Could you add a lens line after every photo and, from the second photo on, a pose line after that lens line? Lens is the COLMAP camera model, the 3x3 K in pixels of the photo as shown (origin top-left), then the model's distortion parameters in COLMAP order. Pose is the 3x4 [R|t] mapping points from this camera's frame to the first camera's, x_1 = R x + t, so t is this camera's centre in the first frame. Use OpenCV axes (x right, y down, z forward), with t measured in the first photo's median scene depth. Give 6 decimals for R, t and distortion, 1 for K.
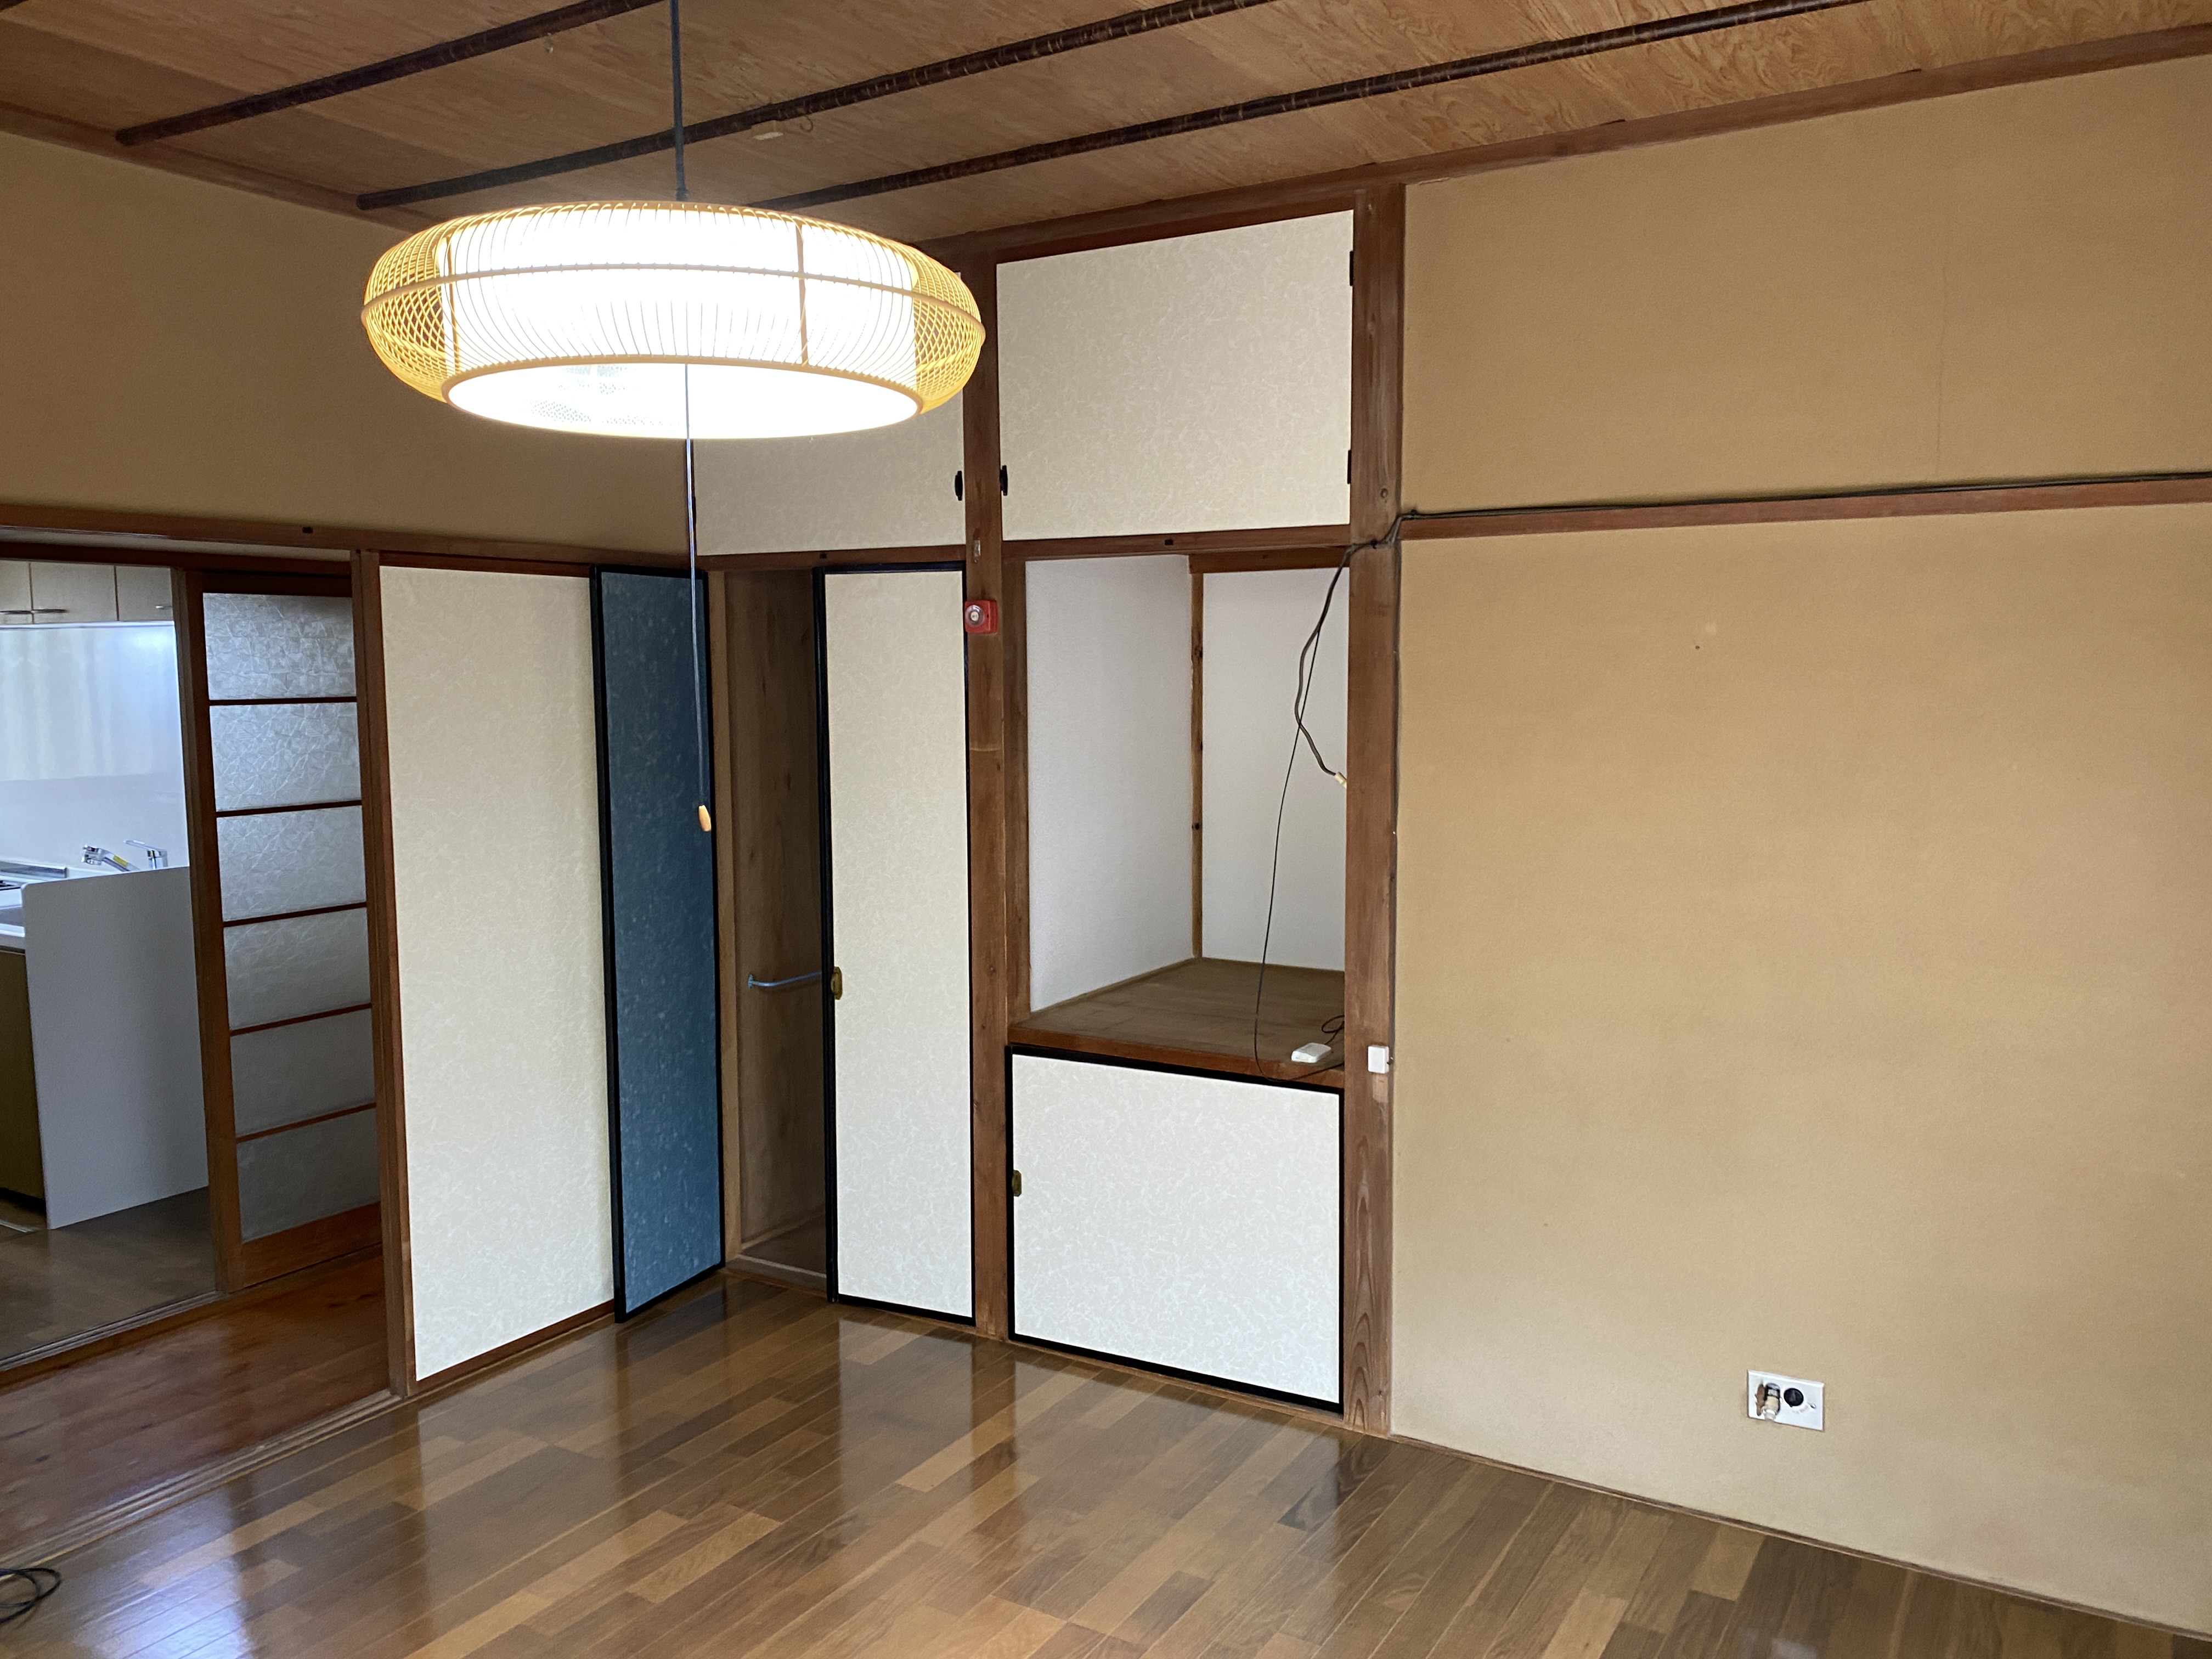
lens RADIAL K [[1690.8, 0, 1112.1], [0, 1690.8, 824.5], [0, 0, 1]] dist [0.051094, -0.041473]
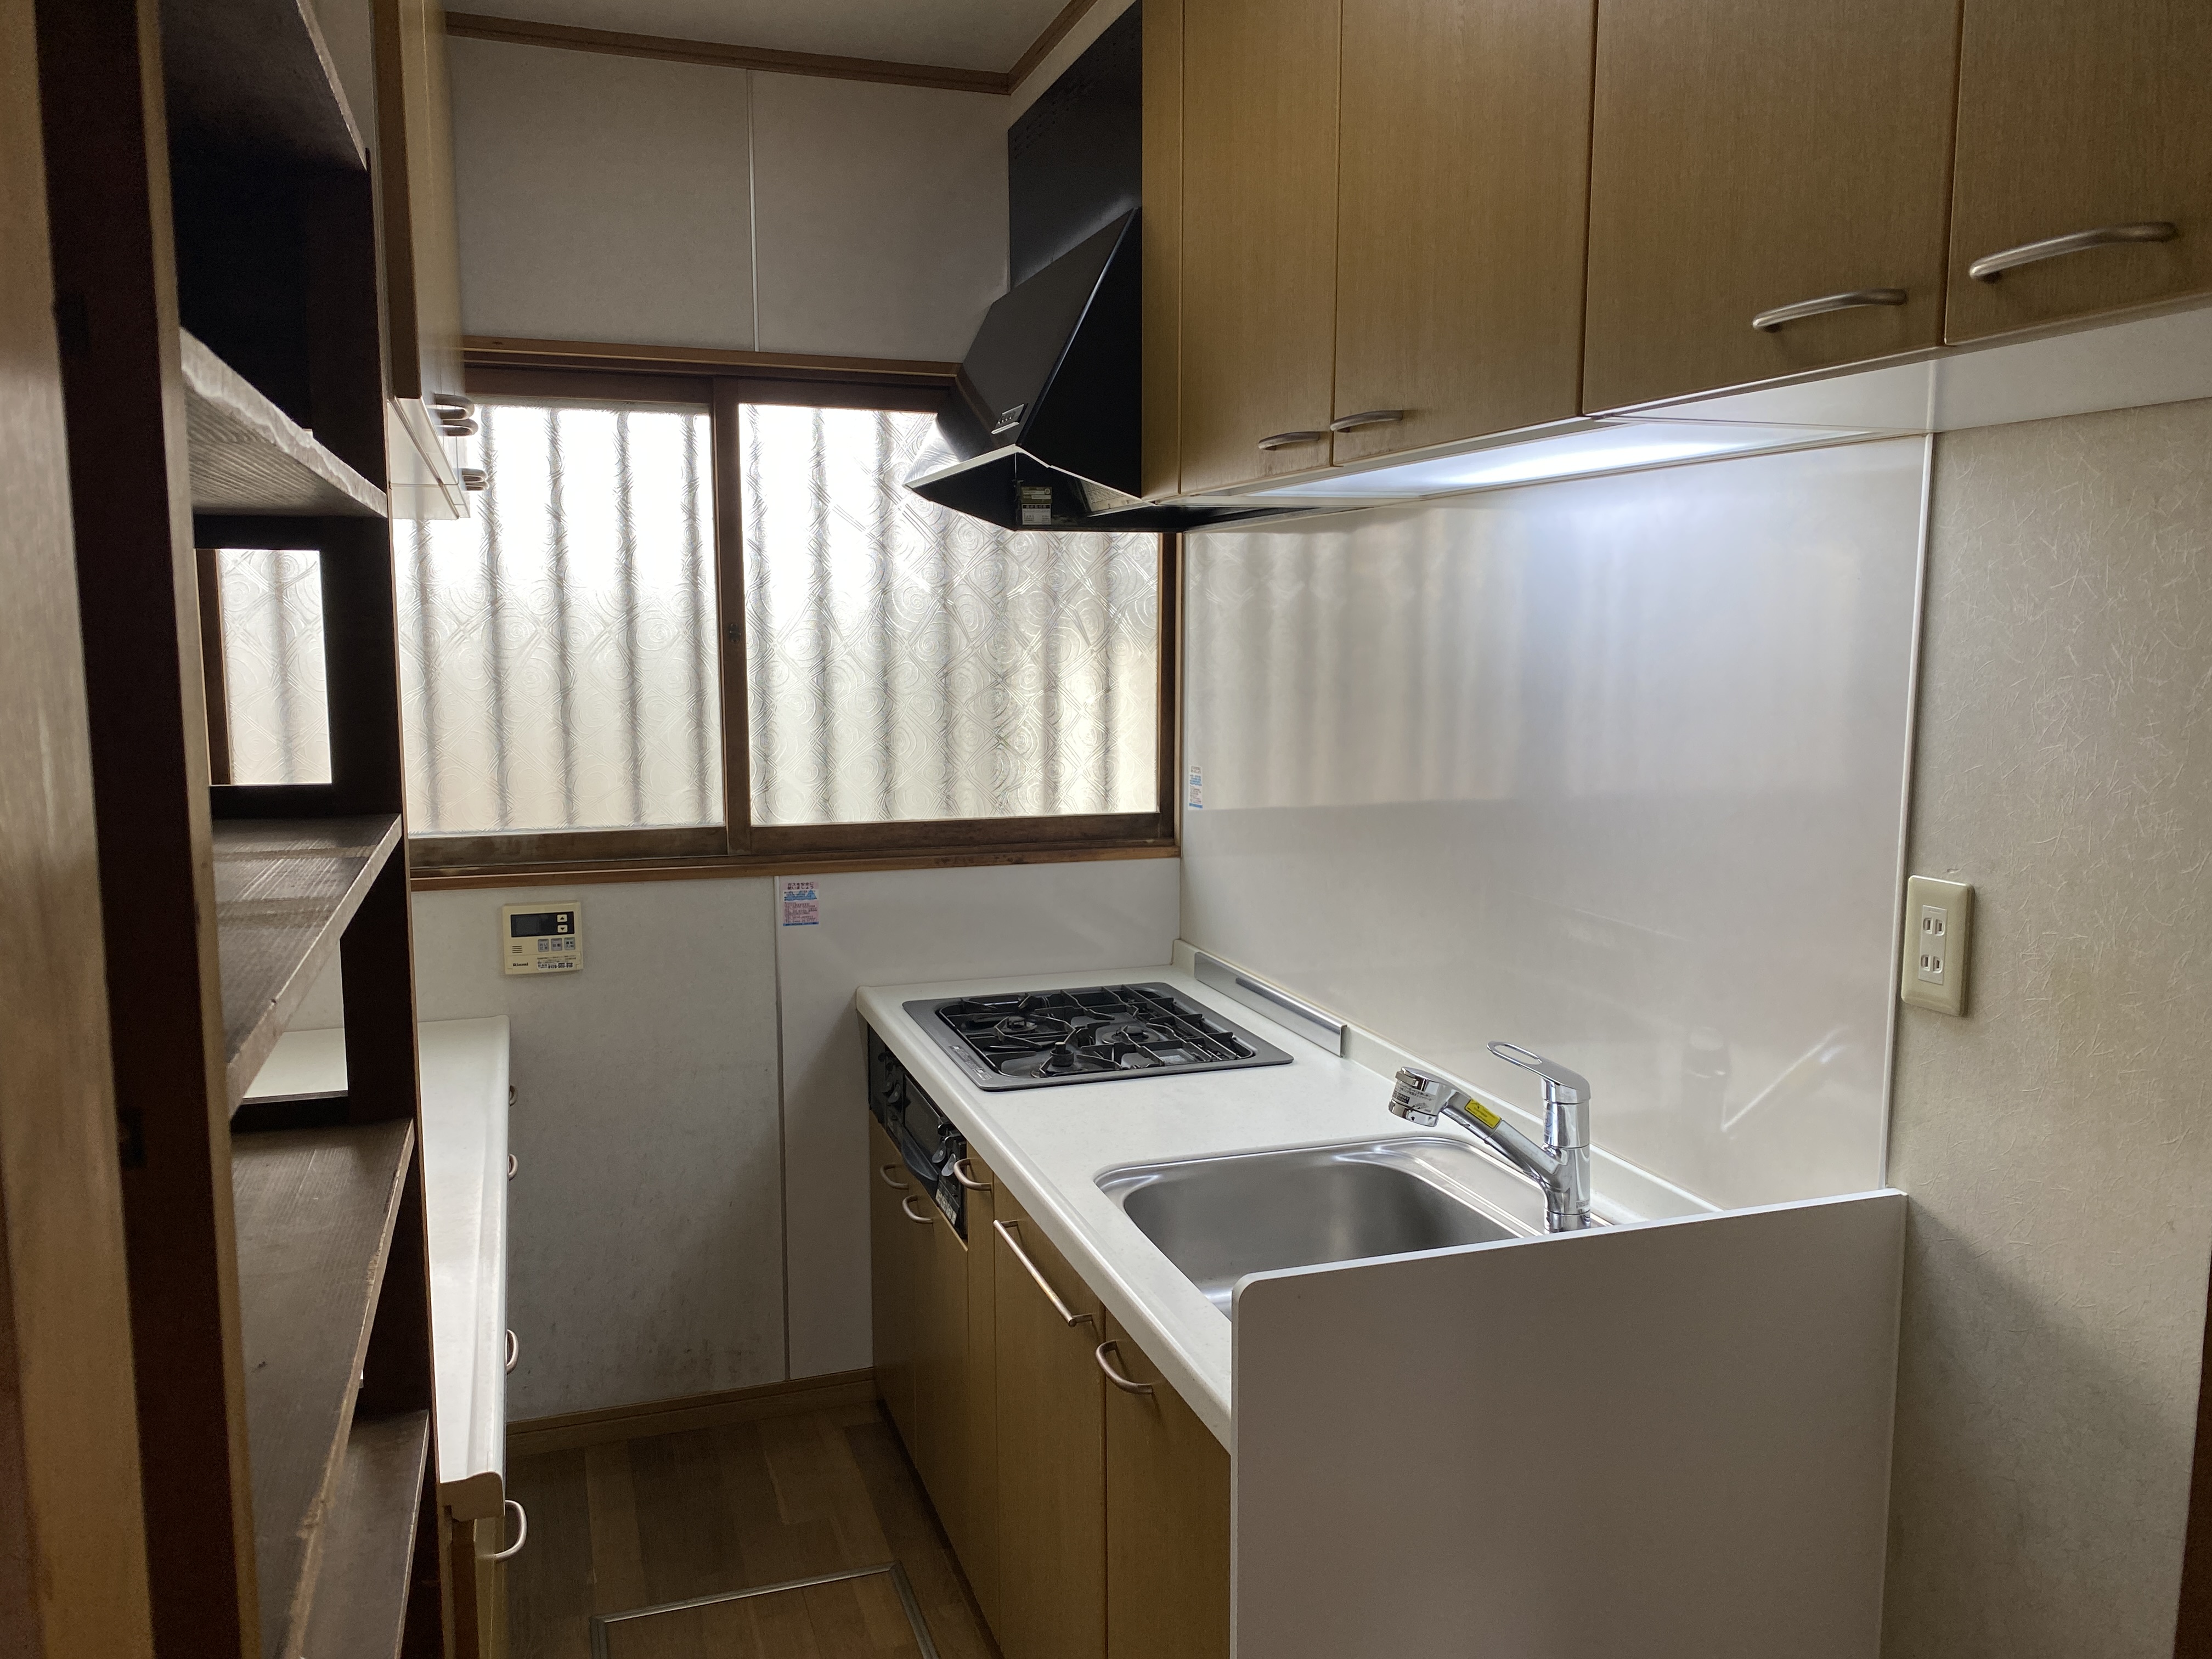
lens RADIAL K [[1690.8, 0, 1105.7], [0, 1690.8, 833.8], [0, 0, 1]] dist [0.051094, -0.041473]
pose [[0.776537, 0.090650, -0.623516, -0.372302], [-0.073127, 0.995875, 0.053712, -0.046202], [0.625814, 0.003886, 0.779963, 0.590566]]
